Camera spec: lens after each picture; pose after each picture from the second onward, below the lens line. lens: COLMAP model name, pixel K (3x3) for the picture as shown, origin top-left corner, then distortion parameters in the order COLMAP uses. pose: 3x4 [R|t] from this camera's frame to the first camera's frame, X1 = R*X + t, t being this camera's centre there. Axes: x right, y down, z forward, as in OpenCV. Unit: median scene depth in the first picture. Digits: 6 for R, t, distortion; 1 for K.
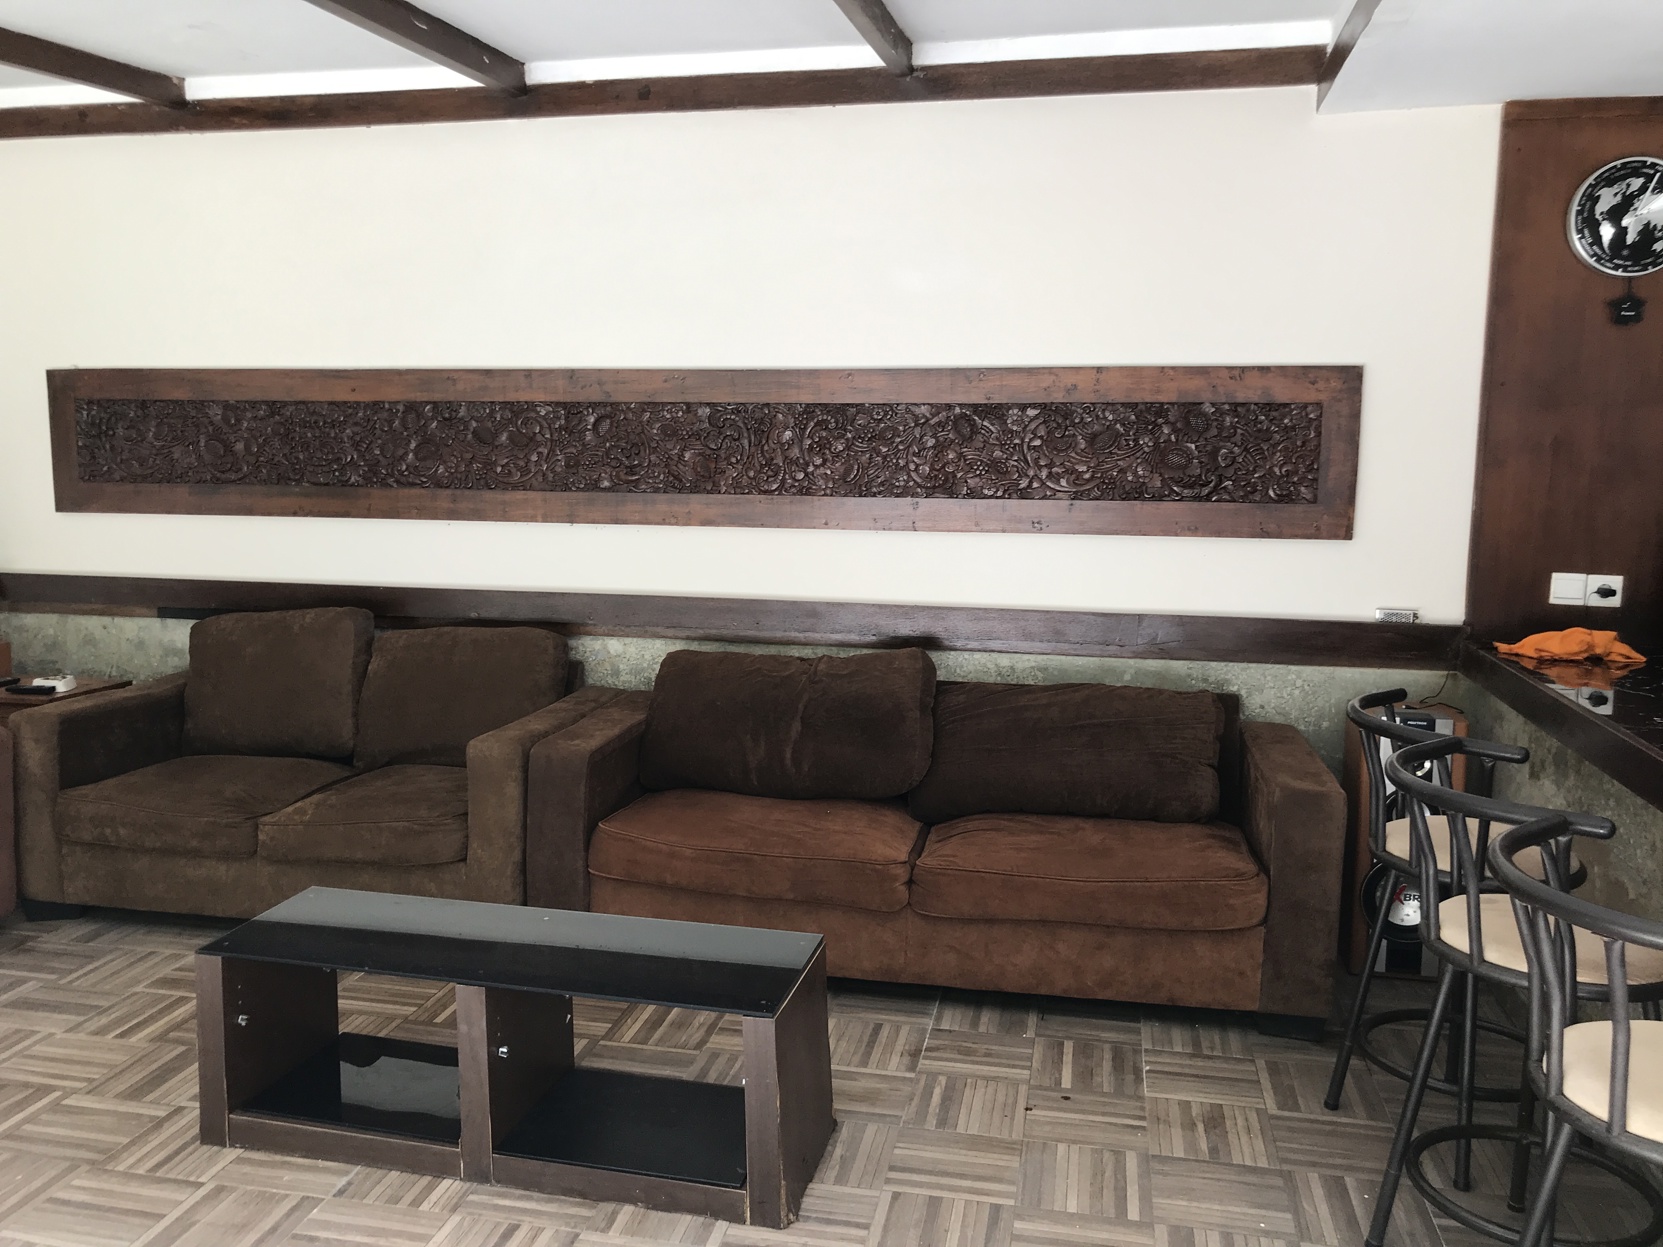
lens RADIAL K [[1366.2, 0, 831.5], [0, 1366.2, 623.5], [0, 0, 1]] dist [0.008250, -0.005374]
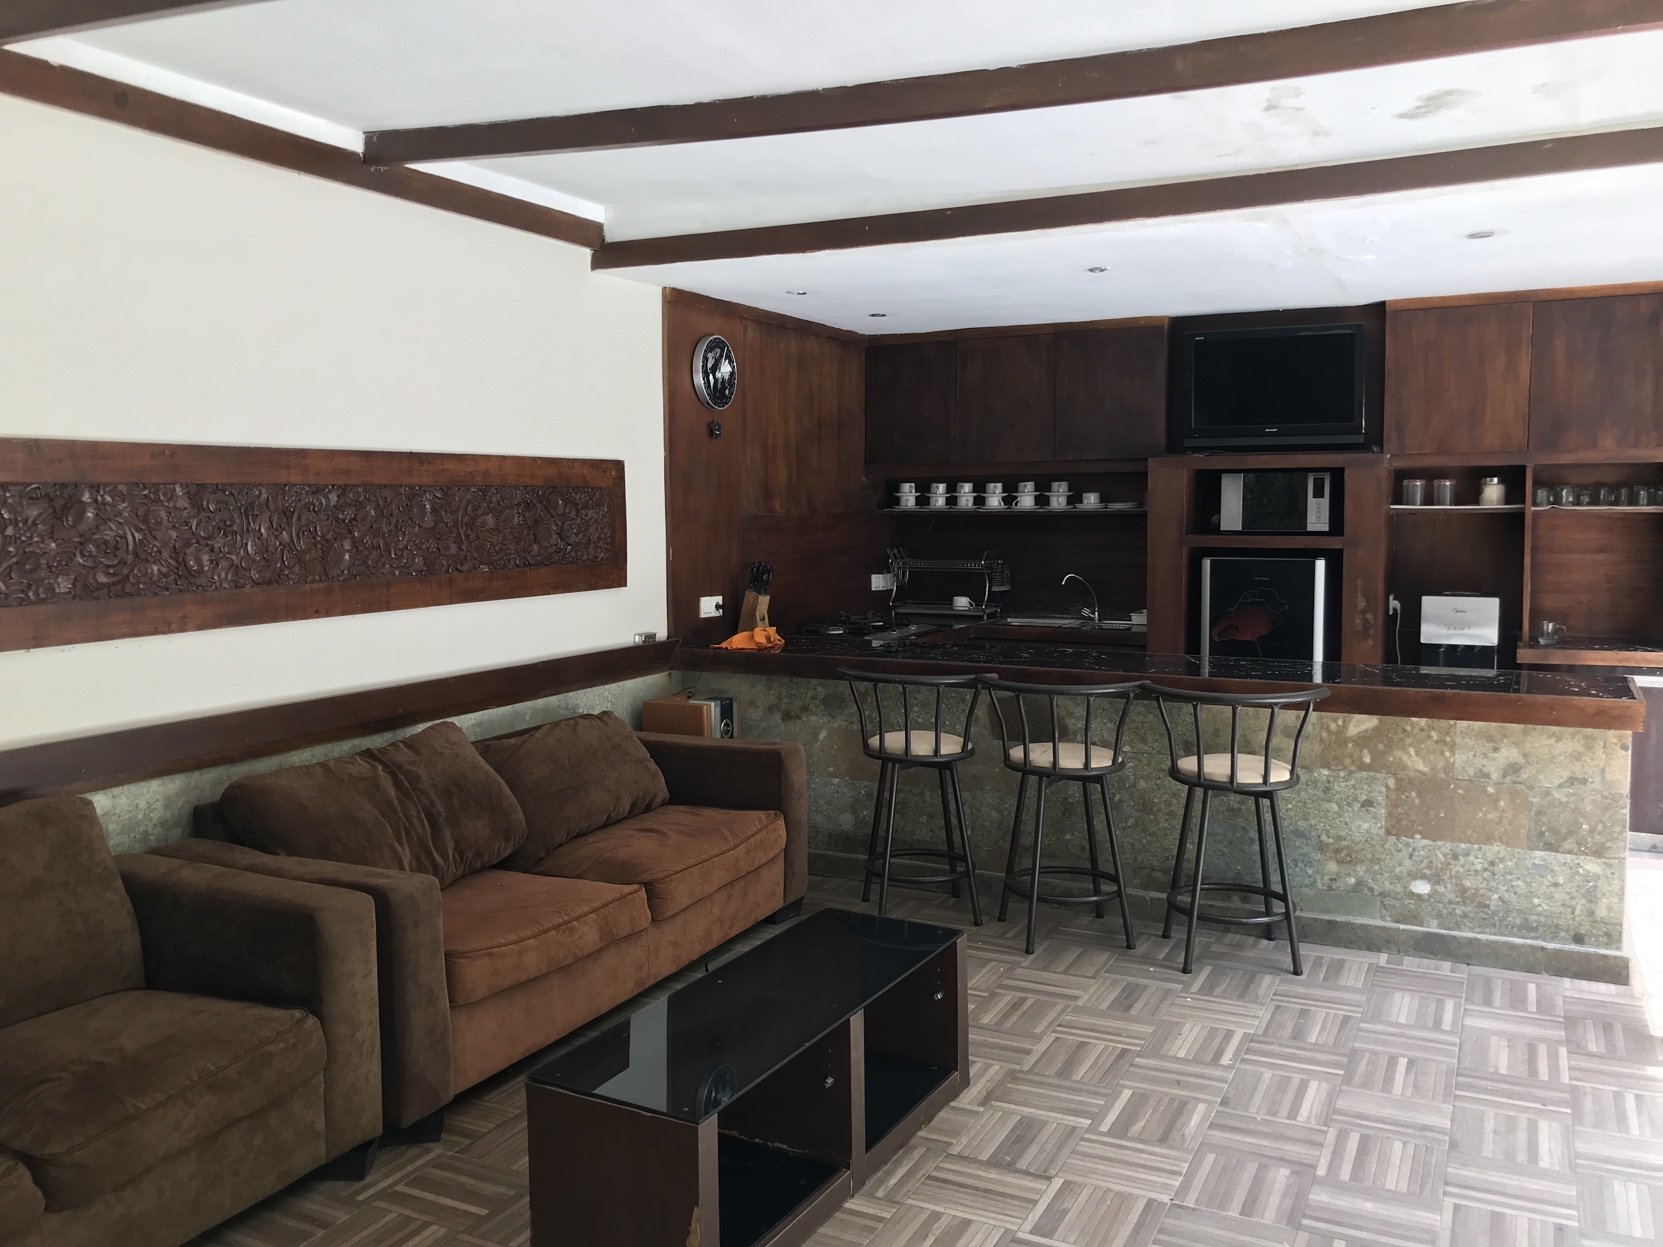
lens RADIAL K [[1352.7, 0, 831.5], [0, 1352.7, 623.5], [0, 0, 1]] dist [0.051242, -0.004572]
pose [[0.252096, -0.099504, 0.962573, -0.874131], [0.131992, 0.988939, 0.067661, -0.089232], [-0.958658, 0.109994, 0.262441, 0.453463]]
